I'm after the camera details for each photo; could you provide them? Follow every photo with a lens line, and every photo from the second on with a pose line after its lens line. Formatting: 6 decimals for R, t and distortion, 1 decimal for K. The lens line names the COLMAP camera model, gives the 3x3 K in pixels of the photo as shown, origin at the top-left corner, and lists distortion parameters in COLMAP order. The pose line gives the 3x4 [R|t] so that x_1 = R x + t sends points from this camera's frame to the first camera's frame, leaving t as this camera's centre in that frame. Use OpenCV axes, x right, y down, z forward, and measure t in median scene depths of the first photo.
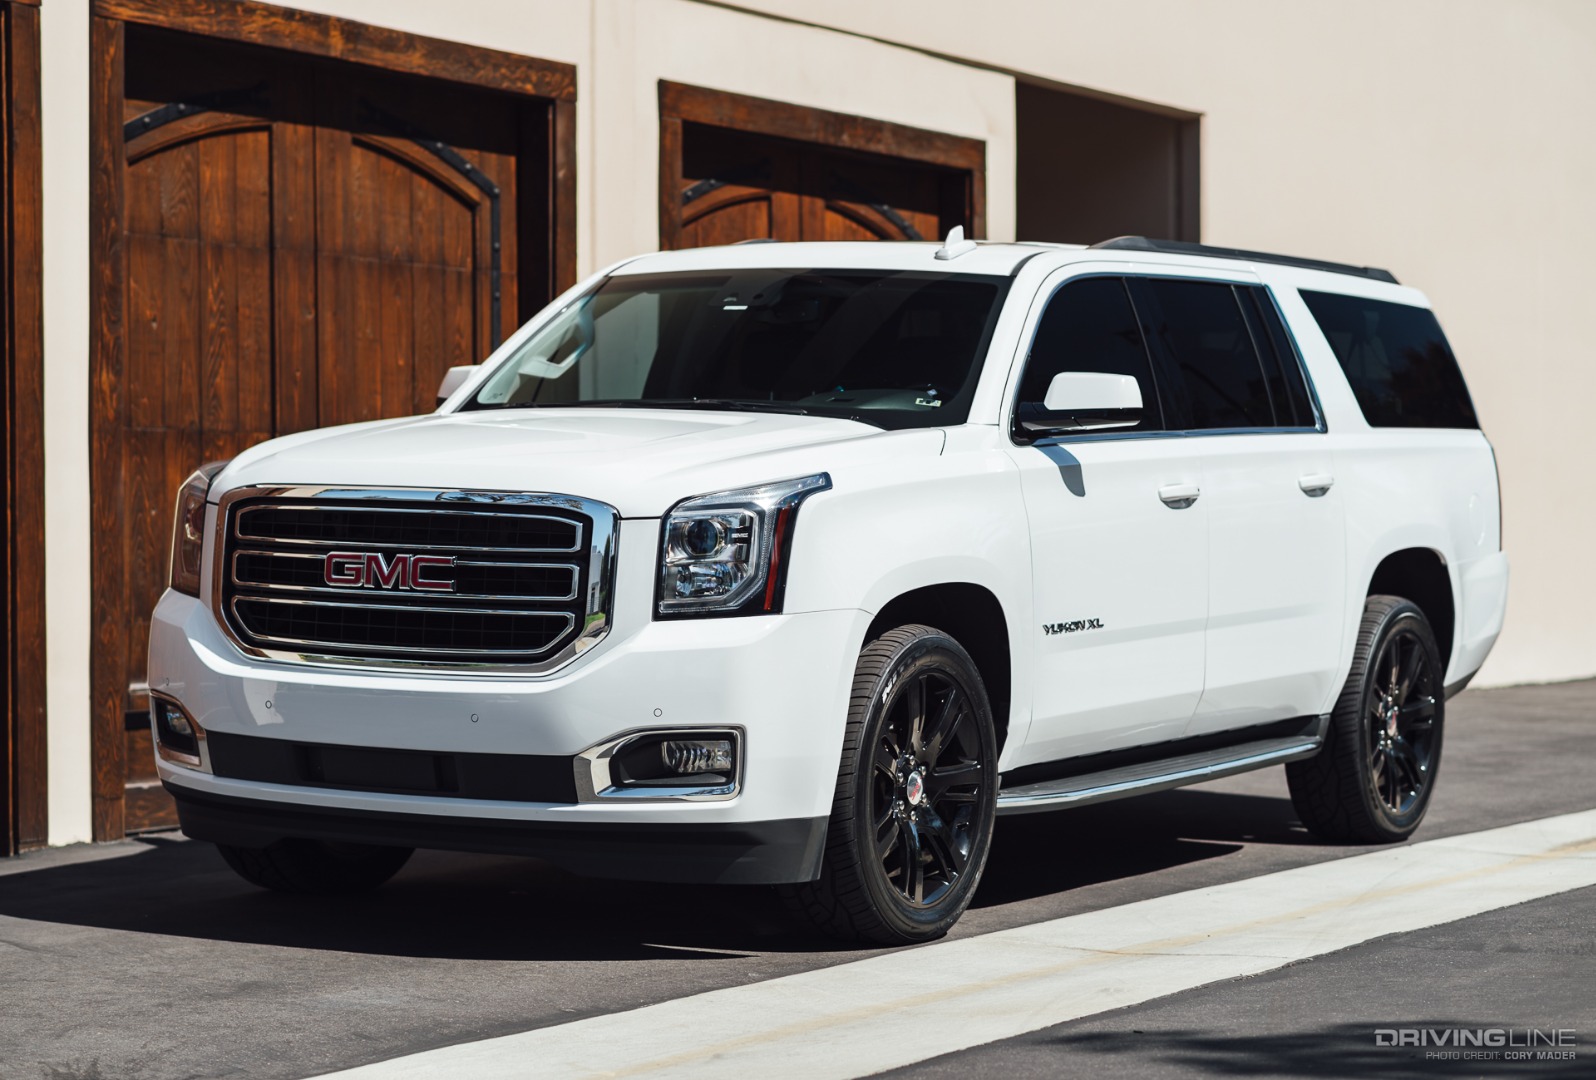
lens RADIAL K [[3993.5, 0, 798.0], [0, 3993.5, 540.0], [0, 0, 1]] dist [0.012124, 0.487364]
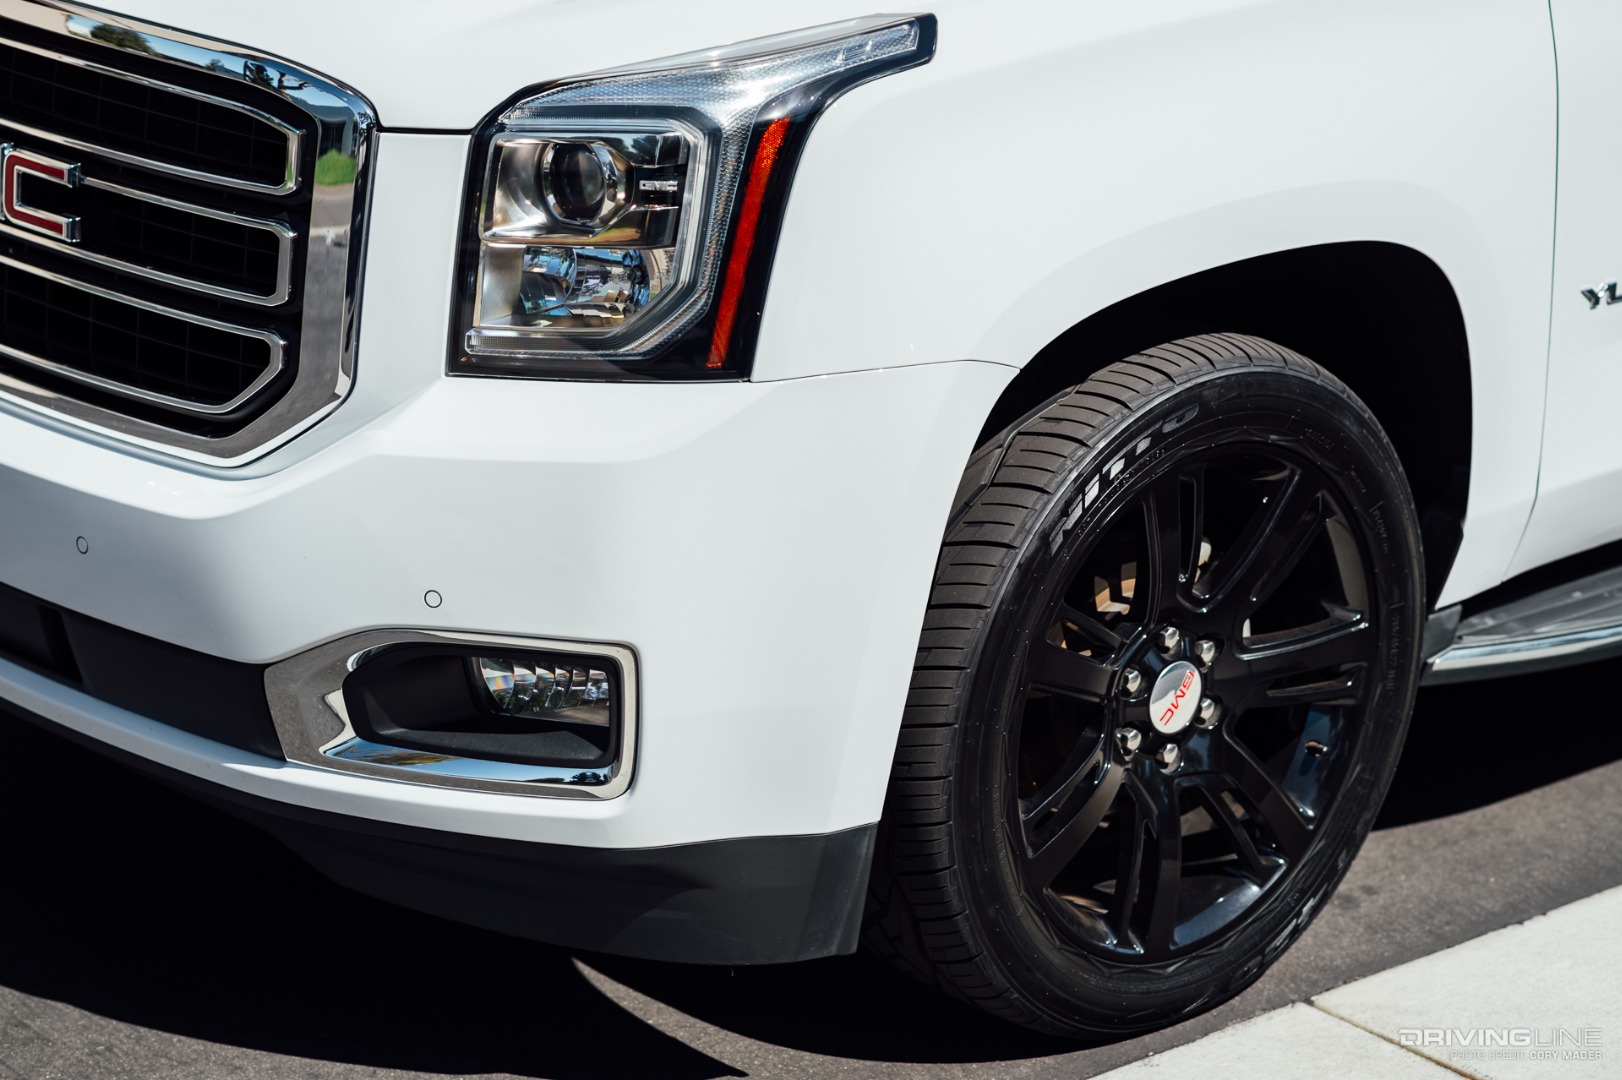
lens RADIAL K [[4021.0, 0, 811.4], [0, 4021.0, 484.8], [0, 0, 1]] dist [0.007425, 0.248758]
pose [[0.951404, 0.106239, -0.289040, 0.124308], [-0.030164, 0.966242, 0.255864, -0.078278], [0.306465, -0.234711, 0.922491, 0.613385]]
